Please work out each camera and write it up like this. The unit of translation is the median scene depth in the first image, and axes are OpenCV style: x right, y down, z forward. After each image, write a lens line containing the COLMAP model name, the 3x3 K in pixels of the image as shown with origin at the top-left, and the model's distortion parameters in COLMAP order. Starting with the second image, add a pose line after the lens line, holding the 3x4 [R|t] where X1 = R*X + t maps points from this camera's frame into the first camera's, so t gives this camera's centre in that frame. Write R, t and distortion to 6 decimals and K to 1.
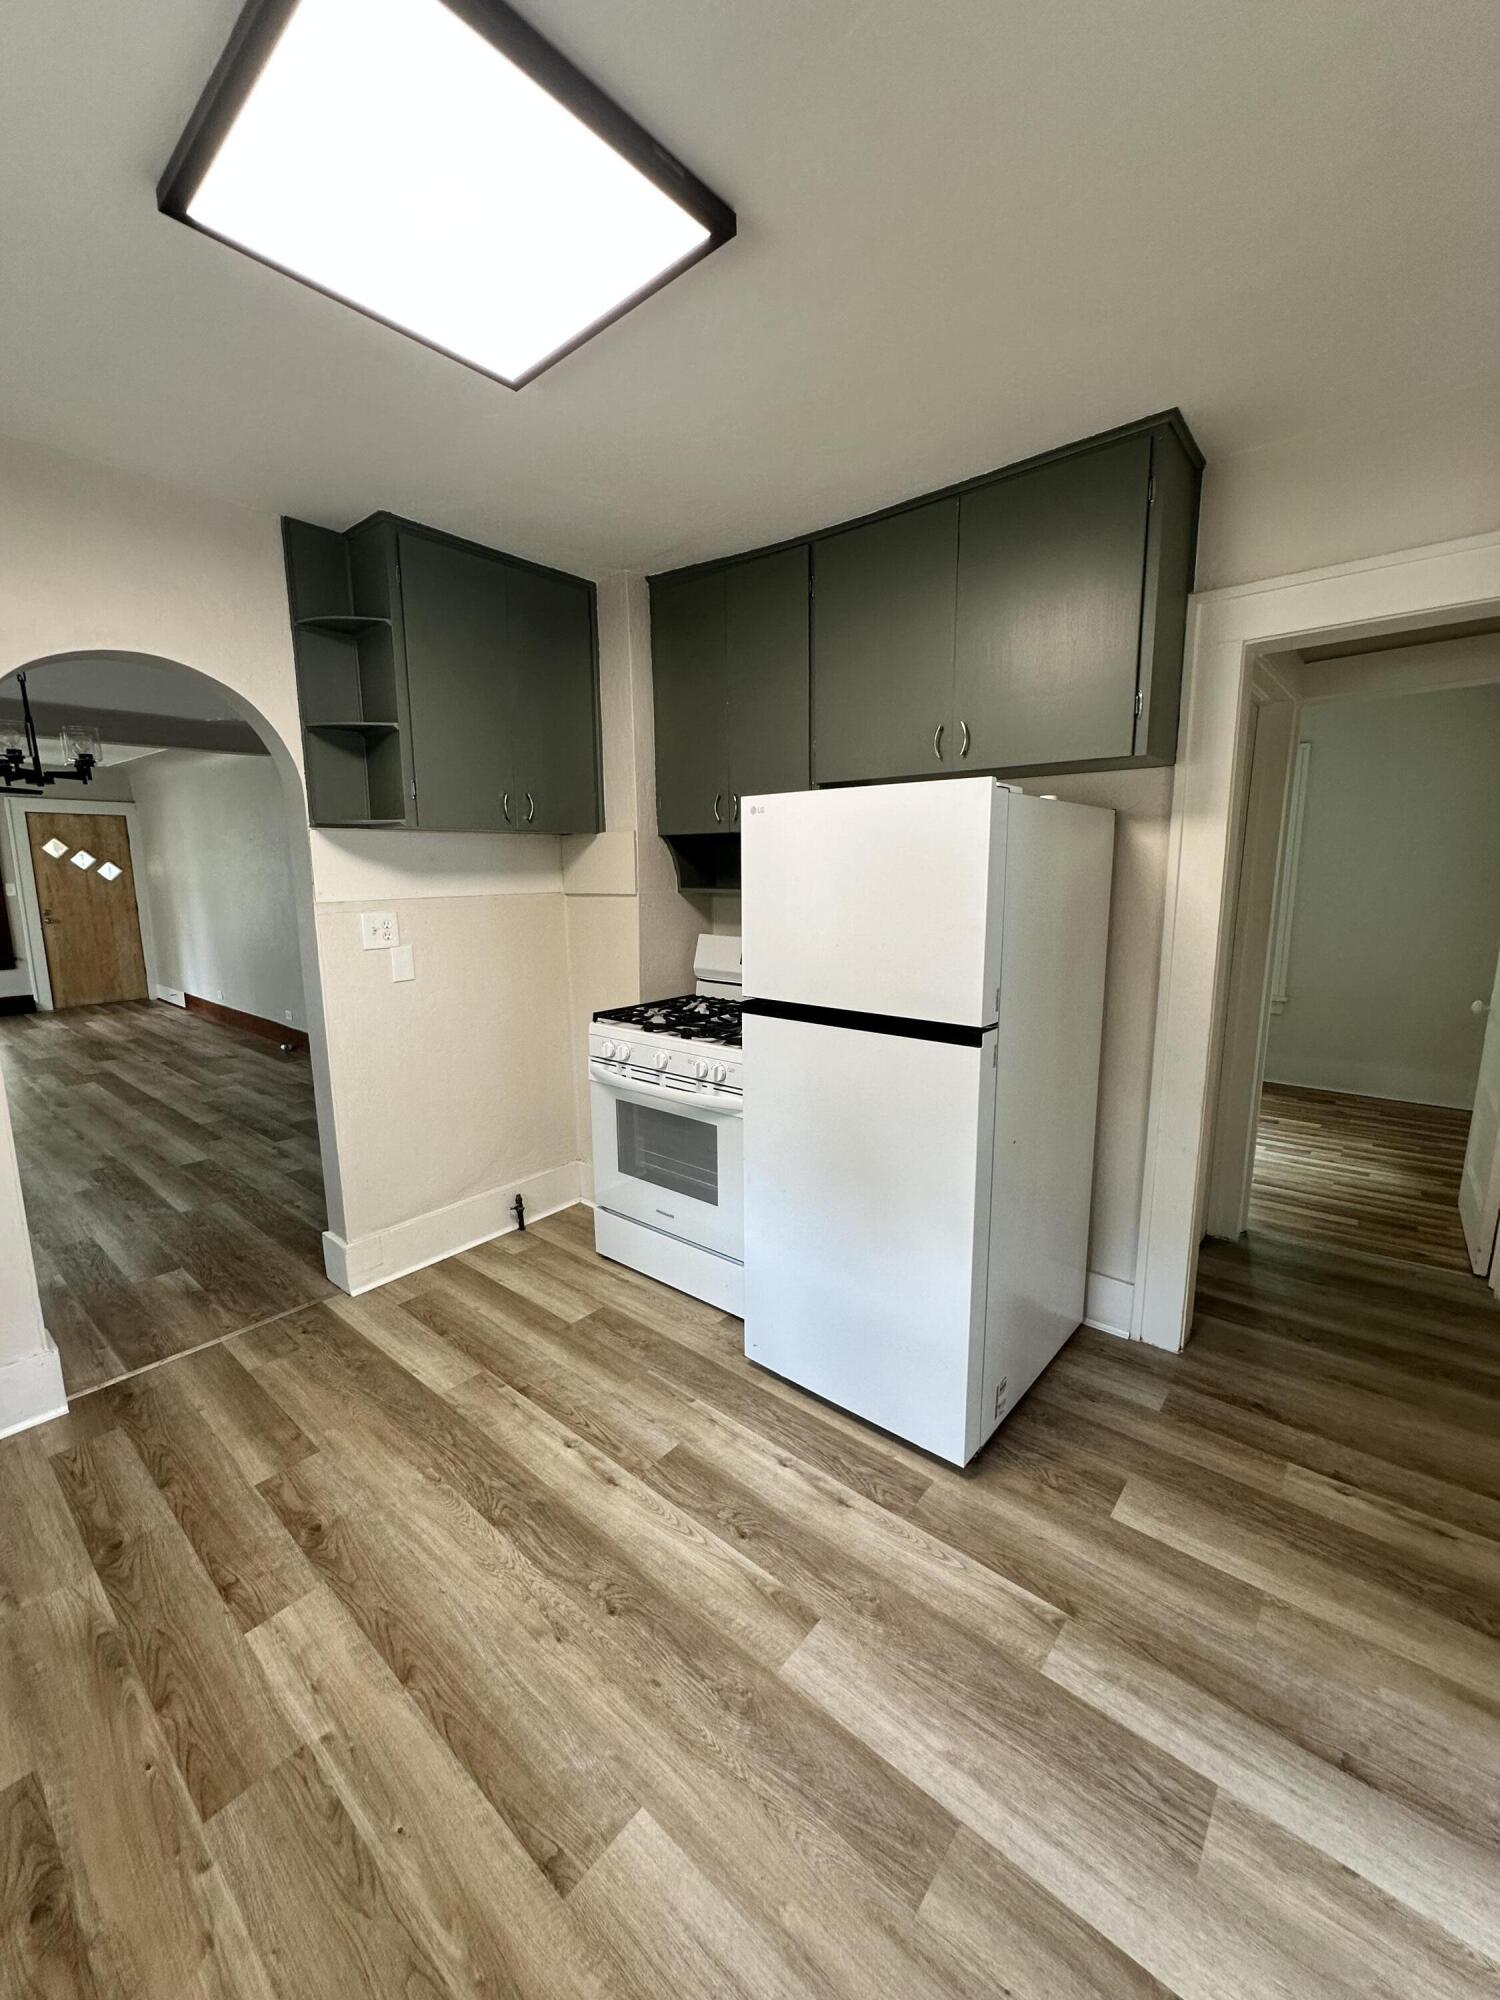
lens RADIAL K [[797.7, 0, 753.2], [0, 797.7, 997.5], [0, 0, 1]] dist [-0.001195, 0.000262]
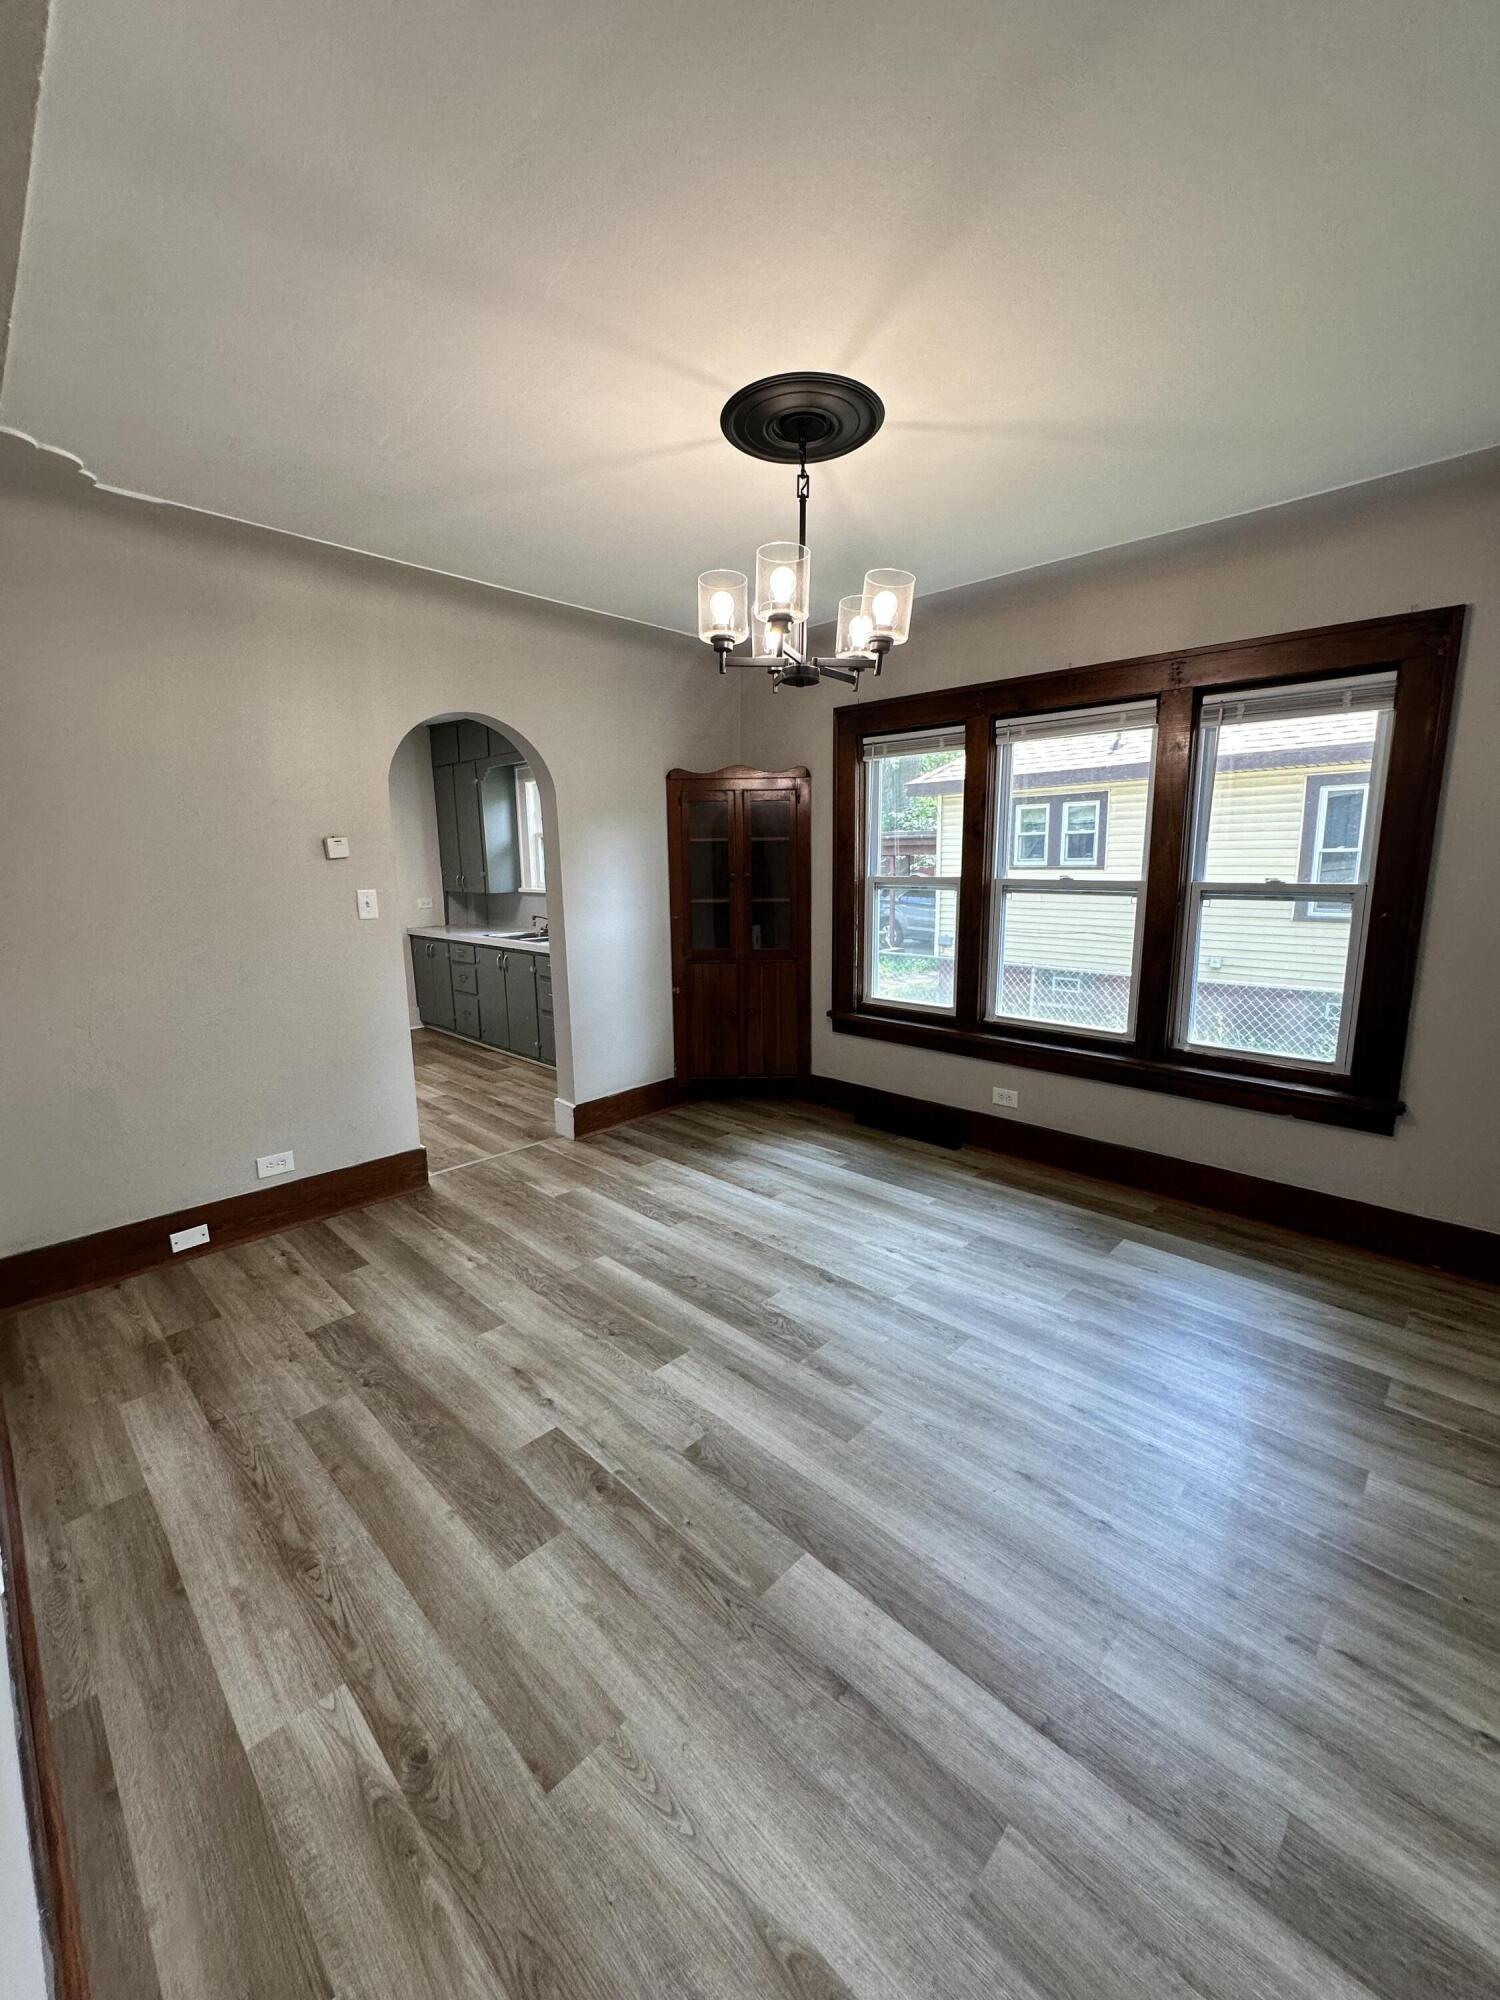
lens RADIAL K [[797.4, 0, 748.2], [0, 797.4, 995.8], [0, 0, 1]] dist [-0.001260, 0.000107]
pose [[-0.996391, 0.007992, 0.084505, -1.766192], [0.035267, 0.944539, 0.326501, -0.474429], [-0.077208, 0.328302, -0.941412, 3.161002]]
